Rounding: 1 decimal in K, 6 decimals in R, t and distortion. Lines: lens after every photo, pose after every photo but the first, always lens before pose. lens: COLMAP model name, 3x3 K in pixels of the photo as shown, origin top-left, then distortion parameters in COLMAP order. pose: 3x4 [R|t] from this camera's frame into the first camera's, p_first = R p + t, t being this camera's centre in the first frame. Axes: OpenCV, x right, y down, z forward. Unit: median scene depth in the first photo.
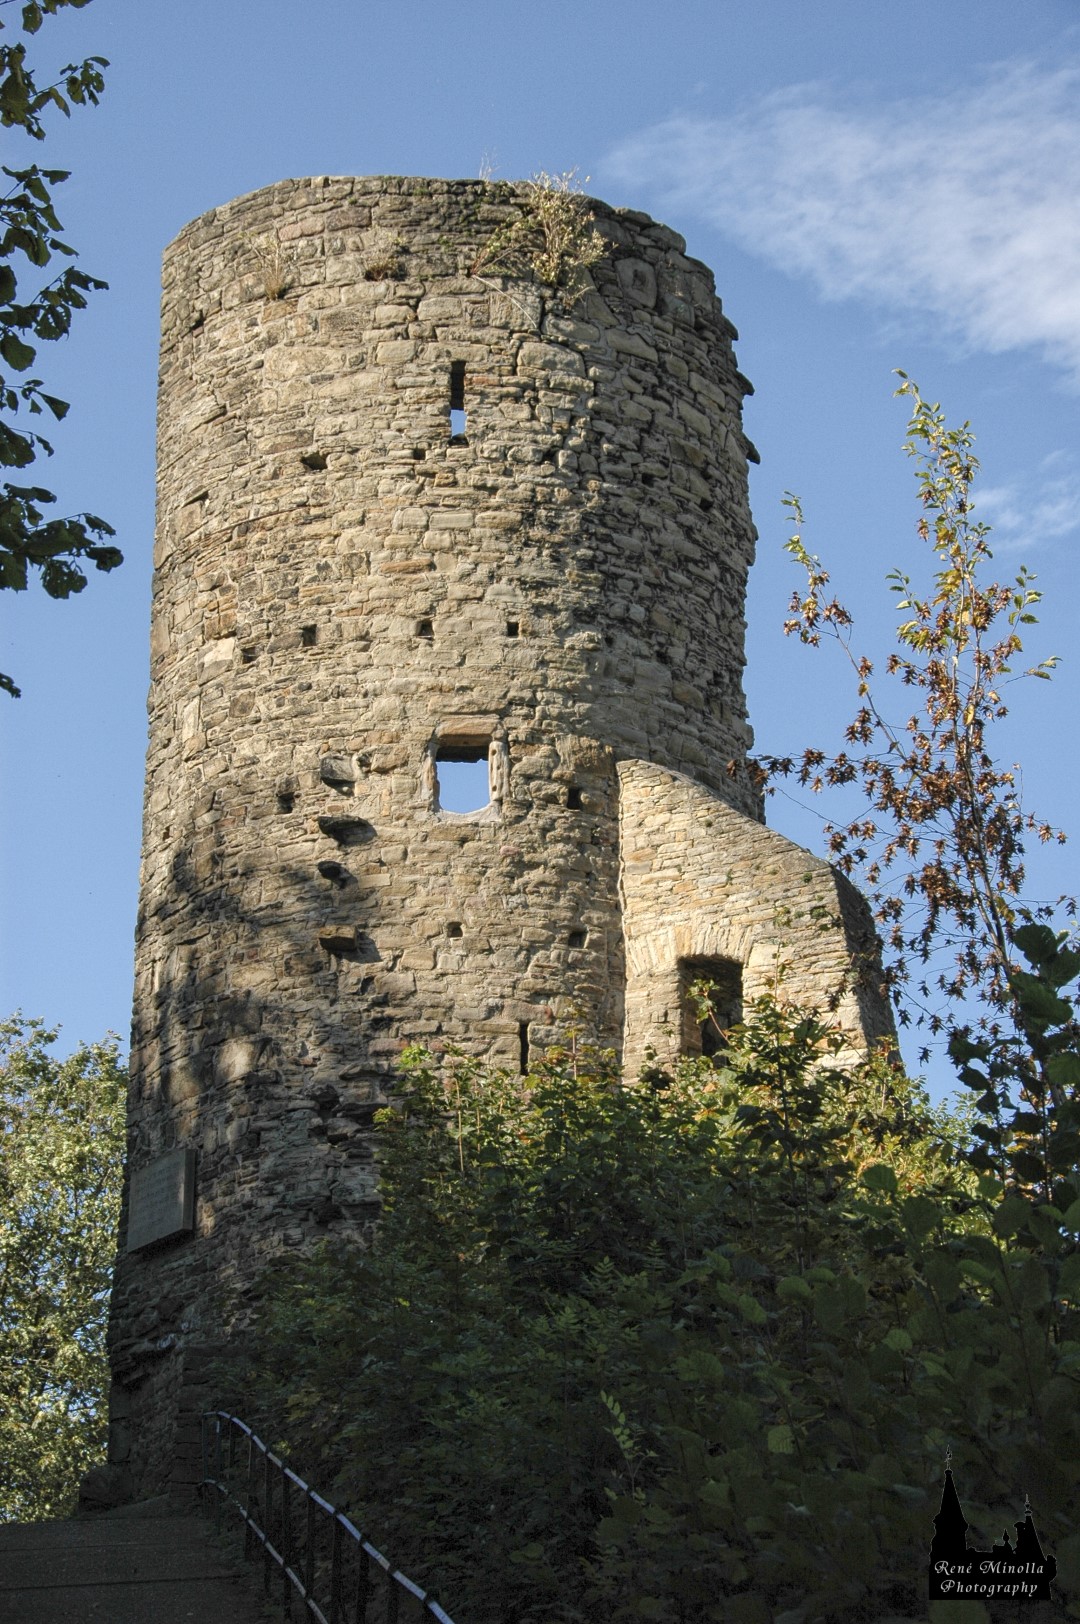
lens RADIAL K [[3616.7, 0, 530.2], [0, 3616.7, 814.8], [0, 0, 1]] dist [0.500957, 0.000000]
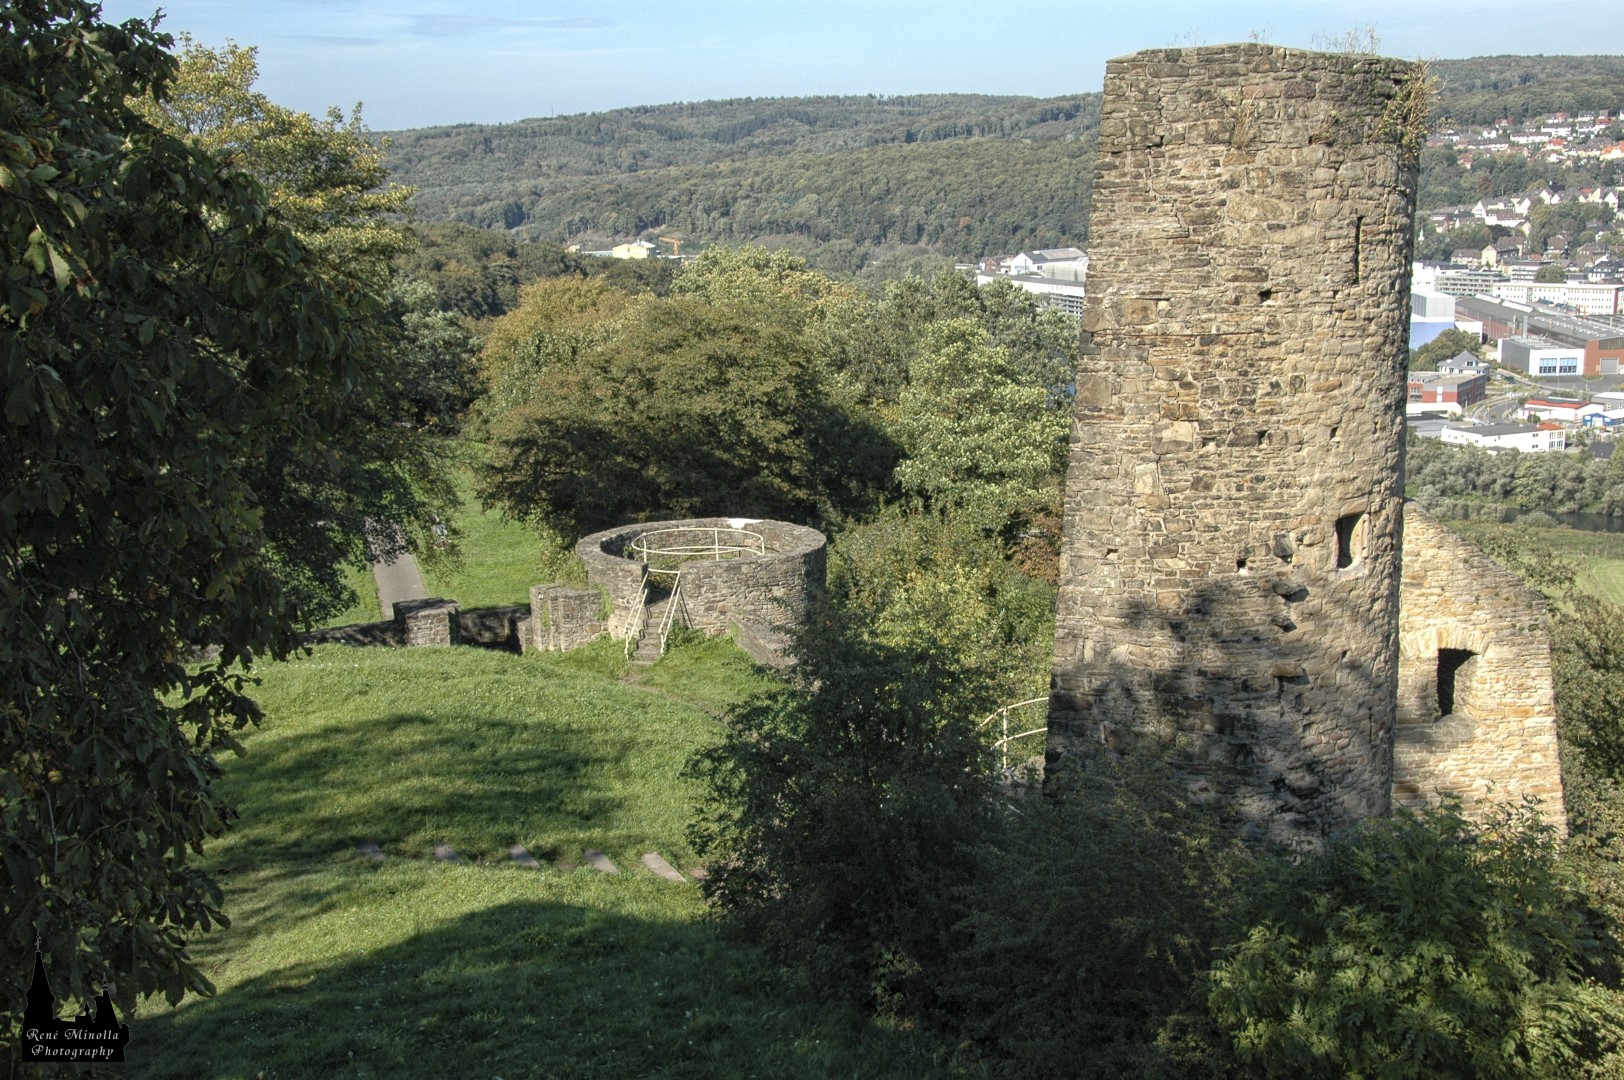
lens RADIAL K [[2053.3, 0, 811.9], [0, 2053.3, 531.7], [0, 0, 1]] dist [0.133202, 0.000000]
pose [[0.810218, -0.117822, 0.574164, -0.645995], [-0.193334, 0.871042, 0.451562, -0.335544], [-0.553325, -0.476869, 0.682955, 0.548537]]
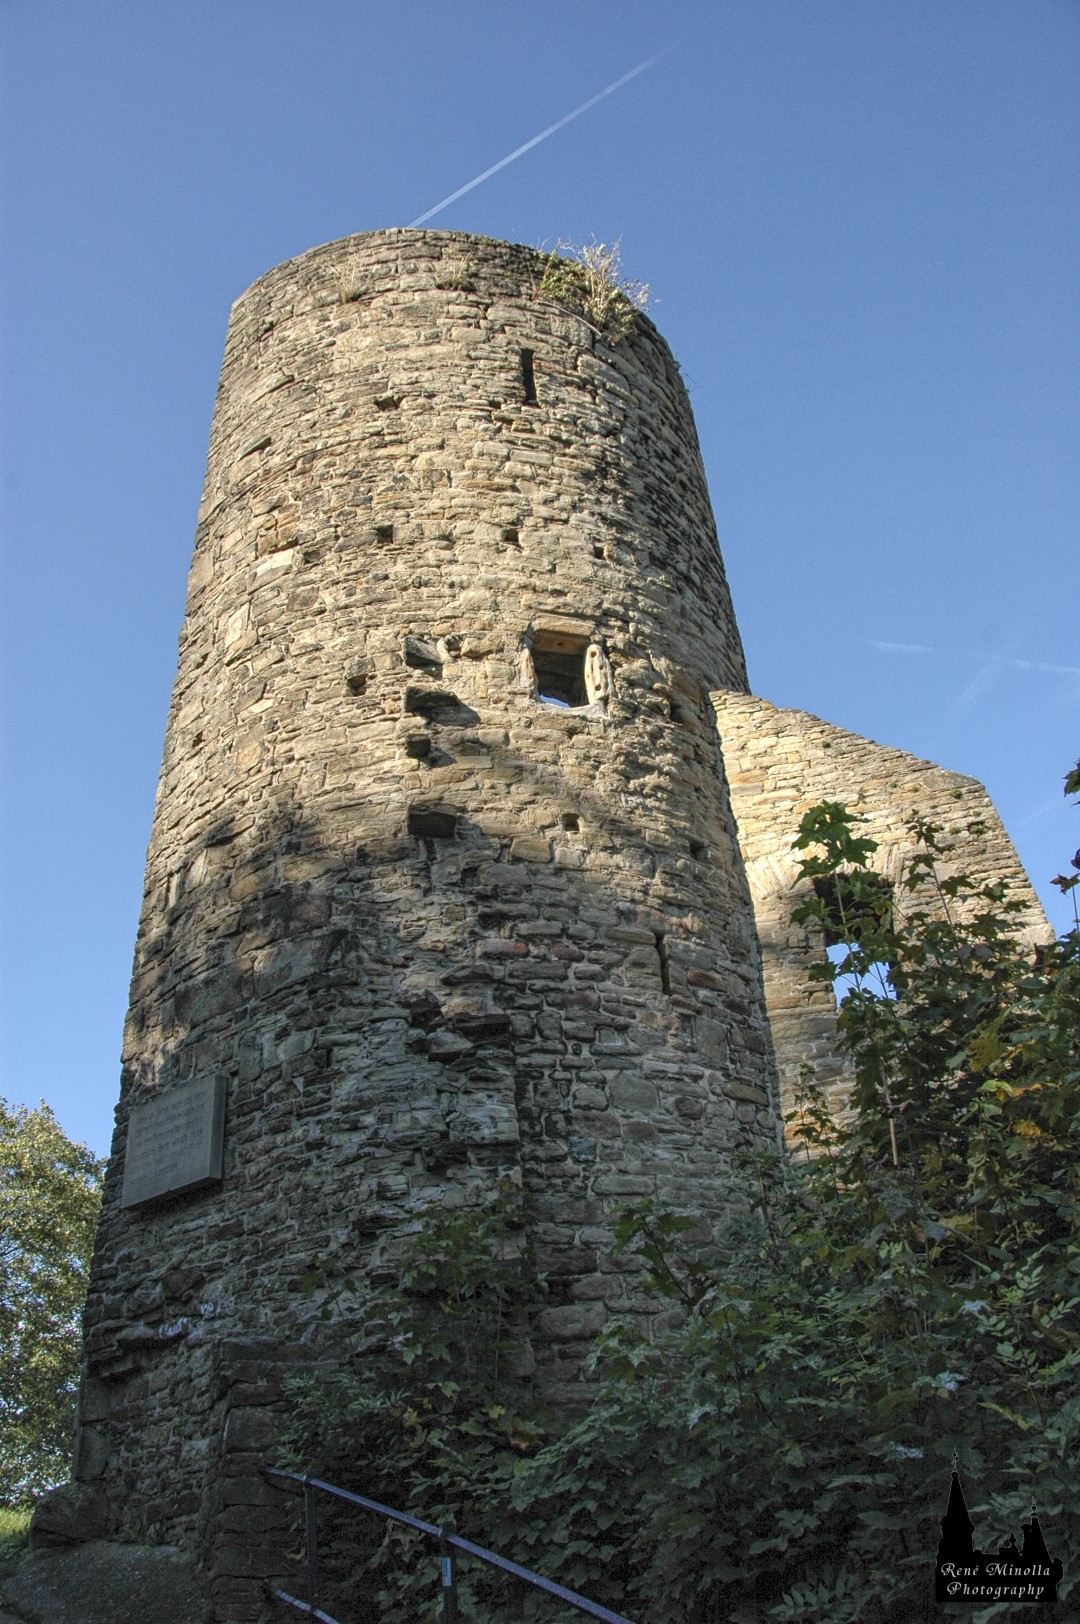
lens RADIAL K [[1266.9, 0, 539.5], [0, 1266.9, 806.1], [0, 0, 1]] dist [-0.134137, 0.009054]
pose [[0.960070, 0.100894, 0.260934, -0.100040], [-0.038243, 0.971279, -0.234852, 0.092937], [-0.277135, 0.215495, 0.936353, 0.701367]]
